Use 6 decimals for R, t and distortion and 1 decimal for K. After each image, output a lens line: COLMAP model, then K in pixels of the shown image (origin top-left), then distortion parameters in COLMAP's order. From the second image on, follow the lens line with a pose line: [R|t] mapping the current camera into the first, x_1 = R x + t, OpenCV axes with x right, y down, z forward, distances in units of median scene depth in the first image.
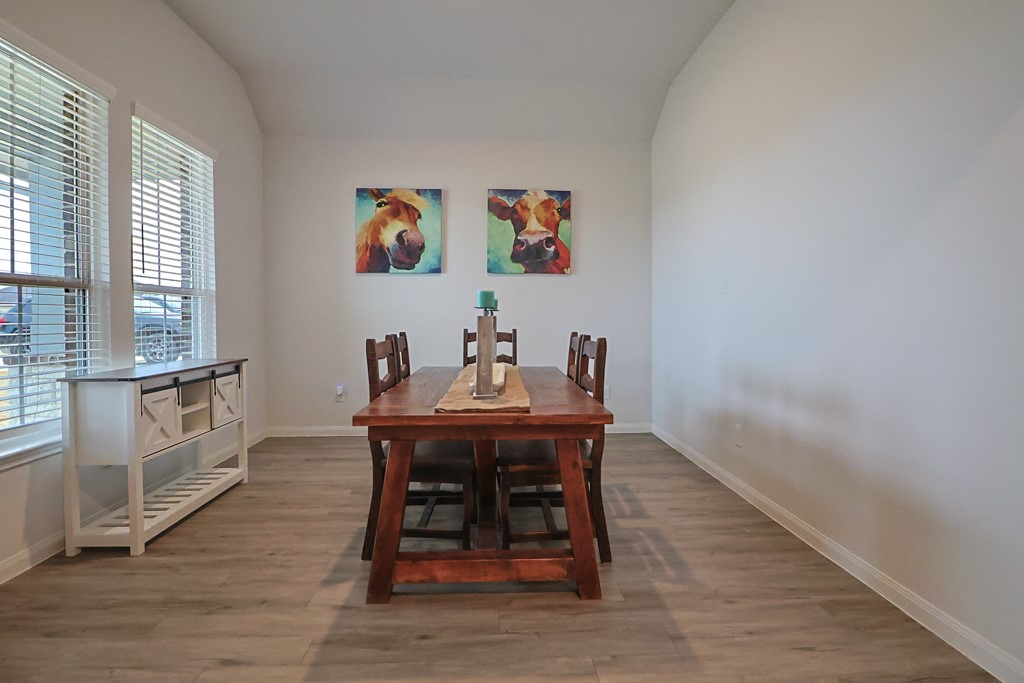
lens RADIAL K [[521.7, 0, 476.0], [0, 521.7, 329.2], [0, 0, 1]] dist [0.000636, -0.012834]
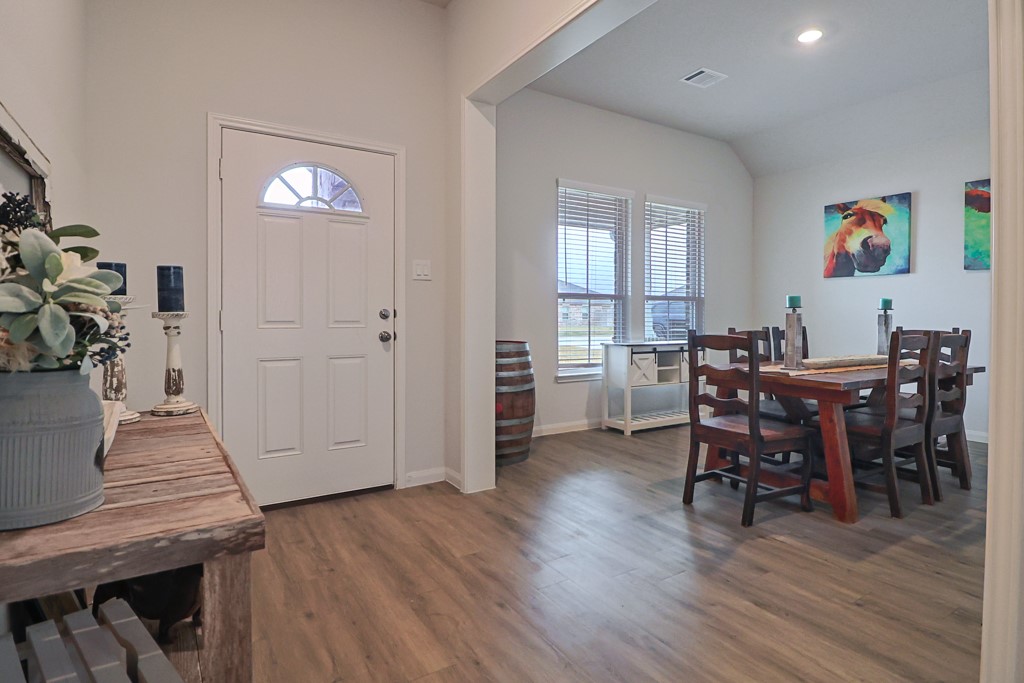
lens RADIAL K [[522.1, 0, 503.5], [0, 522.1, 328.2], [0, 0, 1]] dist [0.013305, -0.014504]
pose [[0.490573, 0.024337, -0.871060, 0.448877], [-0.027623, 0.999542, 0.012369, 0.010470], [0.870962, 0.017993, 0.491020, -0.205658]]
